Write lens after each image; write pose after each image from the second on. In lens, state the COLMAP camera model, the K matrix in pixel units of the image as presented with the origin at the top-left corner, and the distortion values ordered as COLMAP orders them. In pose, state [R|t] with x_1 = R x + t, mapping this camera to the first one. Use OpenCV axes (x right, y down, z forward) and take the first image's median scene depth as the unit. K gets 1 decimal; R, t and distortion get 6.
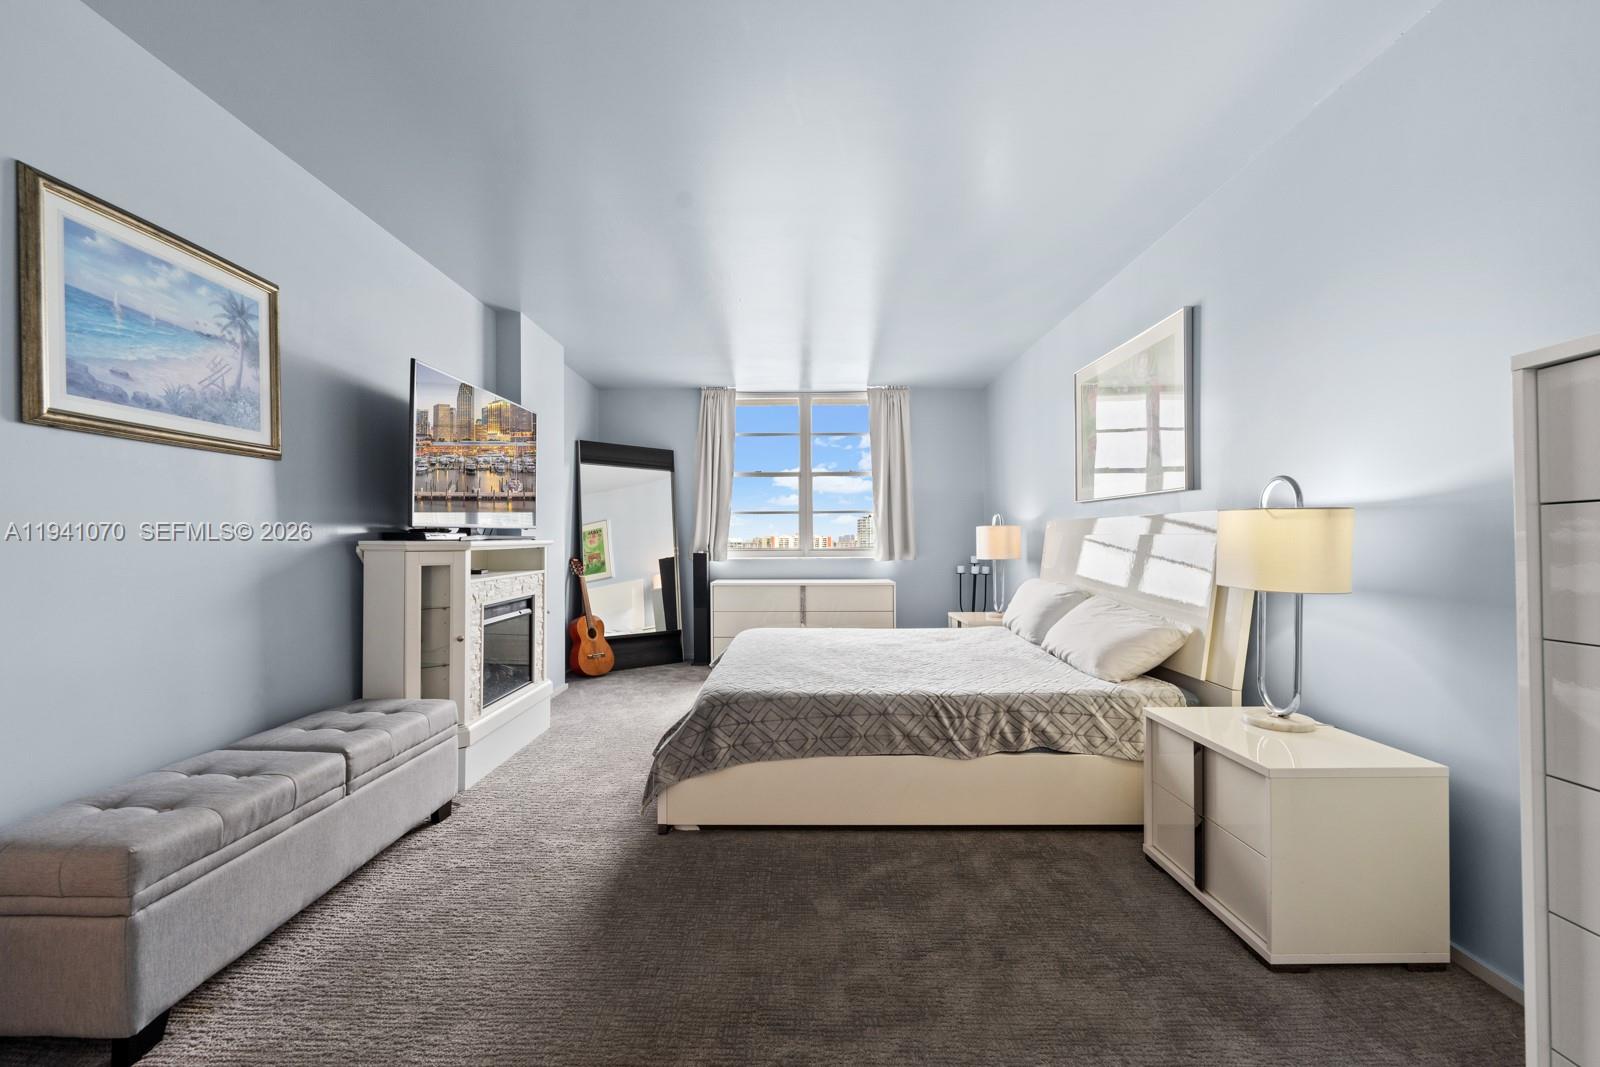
lens RADIAL K [[654.7, 0, 797.0], [0, 654.7, 536.3], [0, 0, 1]] dist [-0.000841, 0.000052]
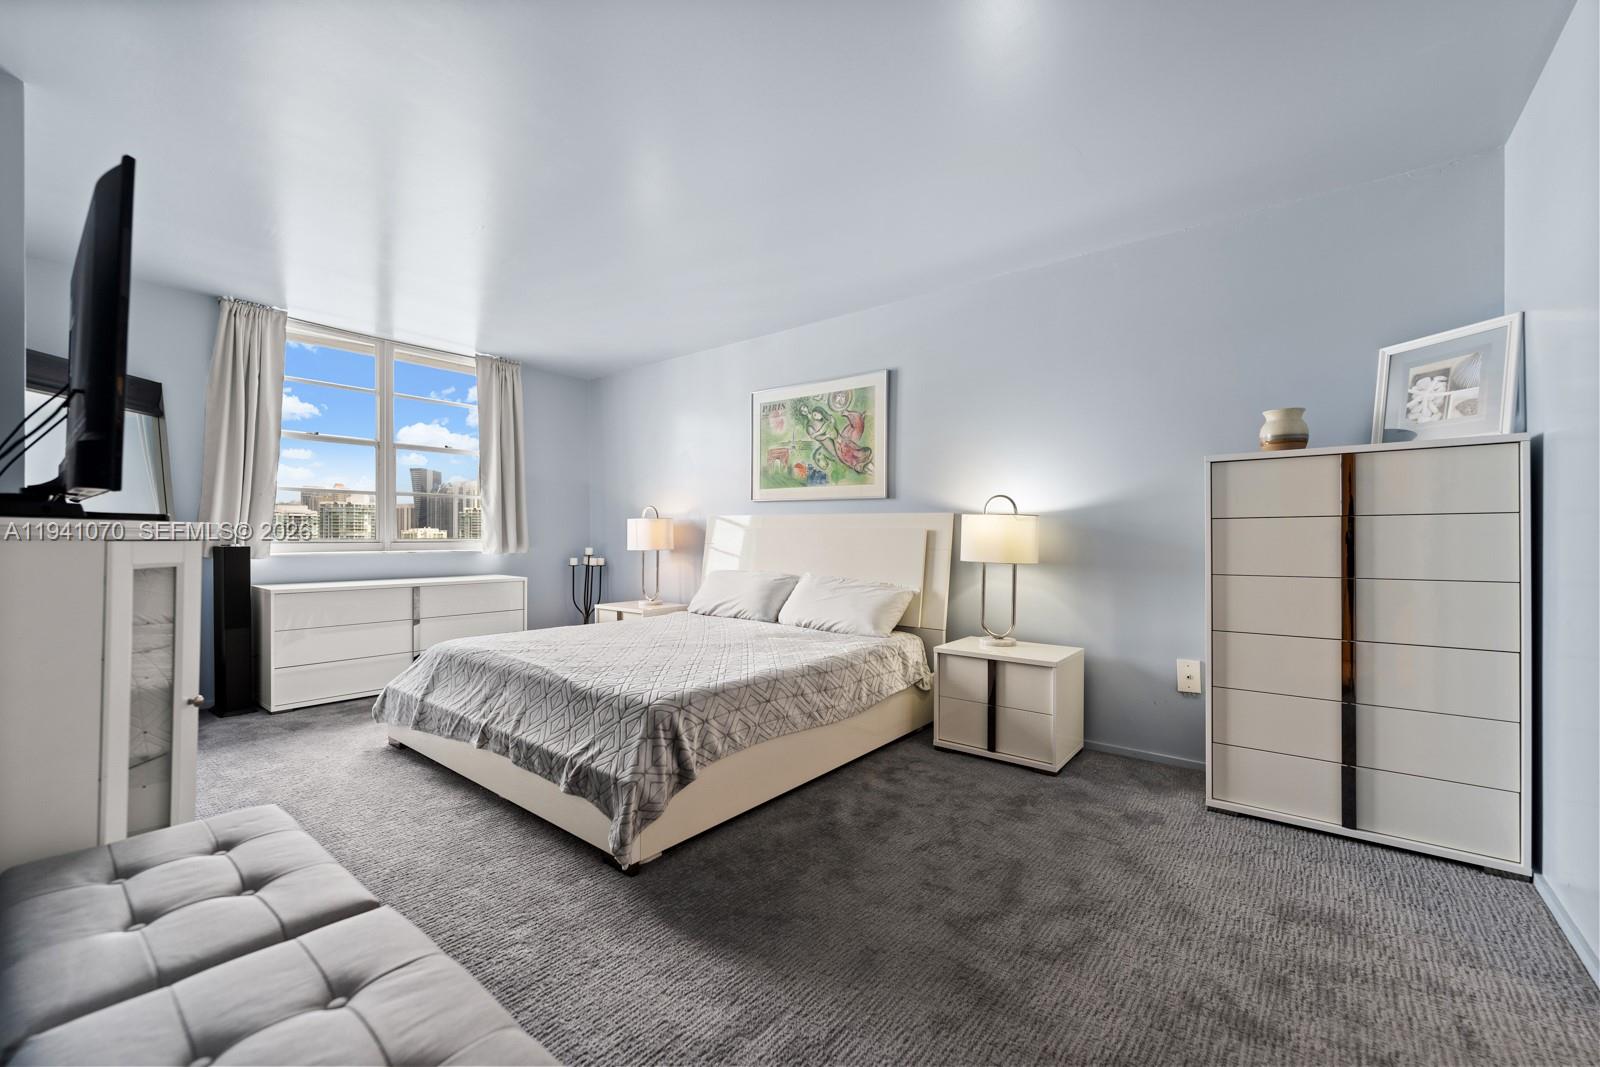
lens RADIAL K [[657.3, 0, 800.0], [0, 657.3, 533.5], [0, 0, 1]] dist [-0.000974, -0.000213]
pose [[0.609147, 0.009165, 0.793004, -0.378596], [-0.014052, 0.999901, -0.000761, 0.005480], [-0.792933, -0.010680, 0.609215, 0.160031]]
